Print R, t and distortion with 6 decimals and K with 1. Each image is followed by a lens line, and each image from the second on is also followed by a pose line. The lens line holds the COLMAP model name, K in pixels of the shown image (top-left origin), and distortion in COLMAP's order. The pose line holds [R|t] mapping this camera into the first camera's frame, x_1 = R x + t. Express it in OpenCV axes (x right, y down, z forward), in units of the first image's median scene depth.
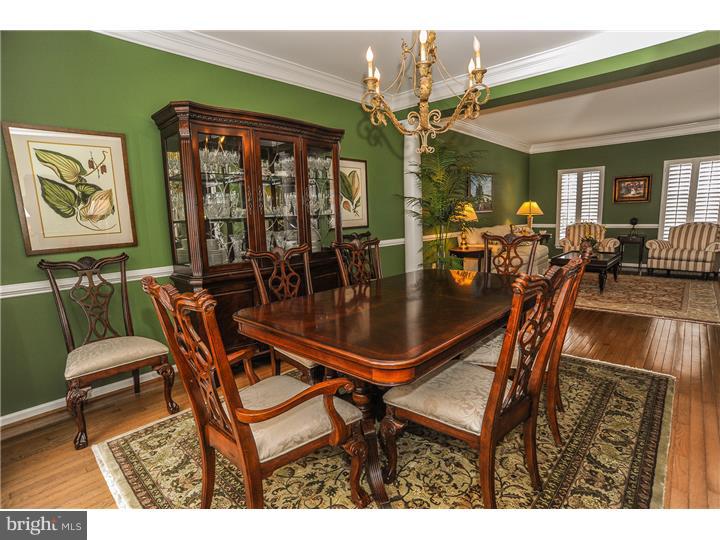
lens RADIAL K [[335.6, 0, 360.0], [0, 335.6, 270.0], [0, 0, 1]] dist [-0.031423, 0.001071]
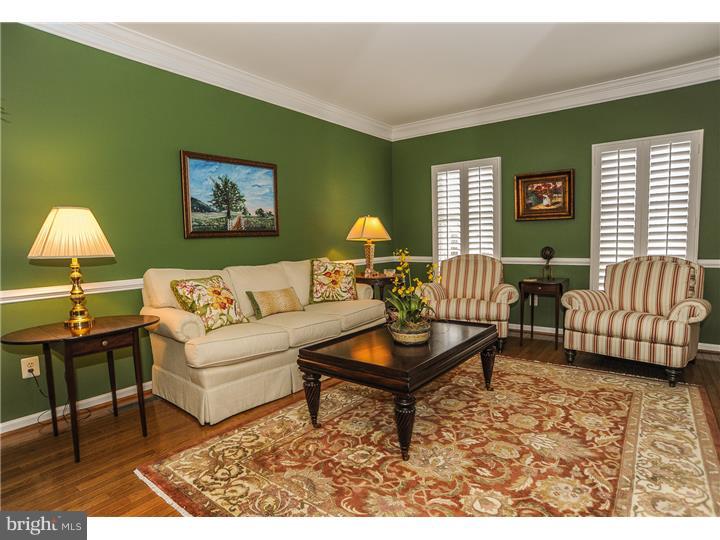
lens RADIAL K [[384.4, 0, 360.0], [0, 384.4, 270.0], [0, 0, 1]] dist [-0.032655, 0.001248]
pose [[0.992196, 0.001207, 0.124683, 0.438439], [0.009173, 0.996537, -0.082637, -0.069427], [-0.124351, 0.083136, 0.988749, 0.406341]]
